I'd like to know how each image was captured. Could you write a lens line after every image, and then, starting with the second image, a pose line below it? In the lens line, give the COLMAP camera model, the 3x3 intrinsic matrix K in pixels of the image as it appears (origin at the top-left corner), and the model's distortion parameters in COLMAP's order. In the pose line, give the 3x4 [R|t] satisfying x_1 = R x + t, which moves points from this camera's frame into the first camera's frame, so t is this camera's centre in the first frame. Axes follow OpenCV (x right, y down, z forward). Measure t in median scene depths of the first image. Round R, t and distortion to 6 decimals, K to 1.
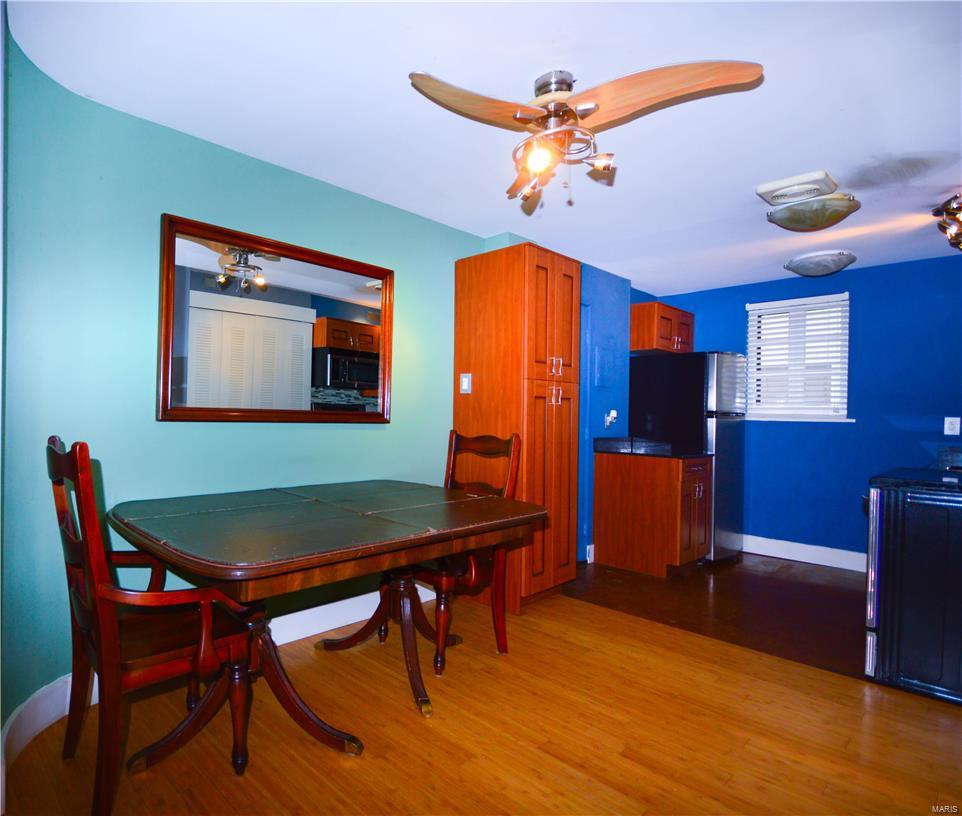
lens RADIAL K [[607.2, 0, 480.7], [0, 607.2, 412.2], [0, 0, 1]] dist [-0.002878, -0.001167]
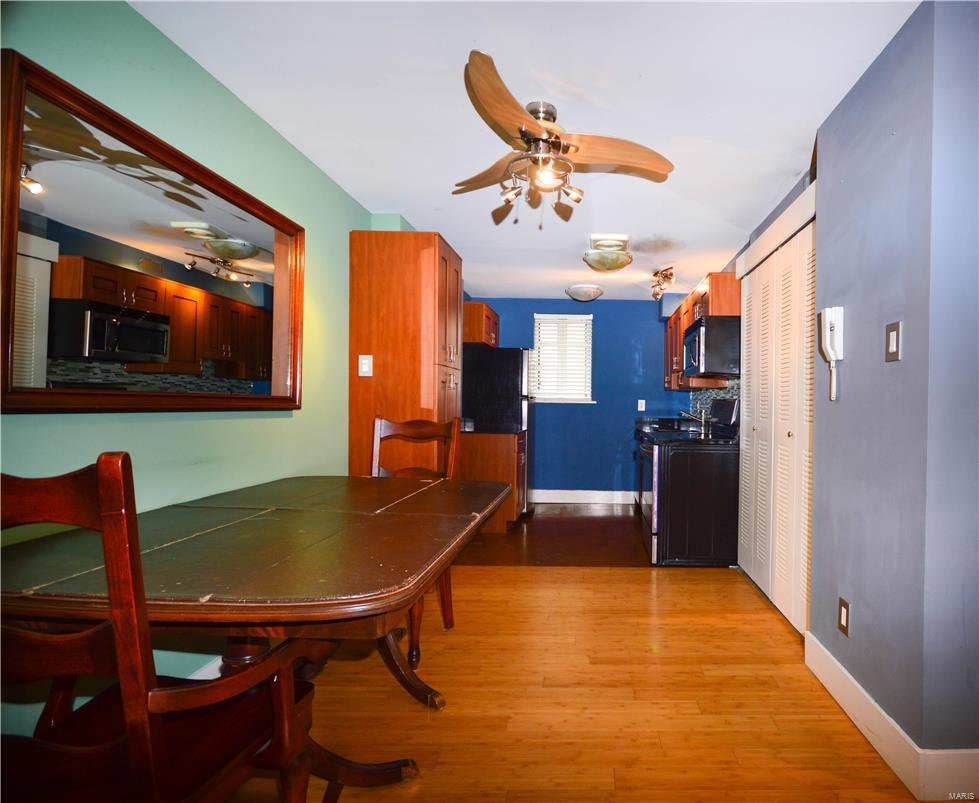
lens RADIAL K [[534.9, 0, 605.4], [0, 534.9, 401.4], [0, 0, 1]] dist [-0.002544, 0.000940]
pose [[0.615939, -0.005225, 0.787776, -0.450823], [-0.007117, 0.999900, 0.012197, -0.004694], [-0.787762, -0.013119, 0.615841, 0.200409]]
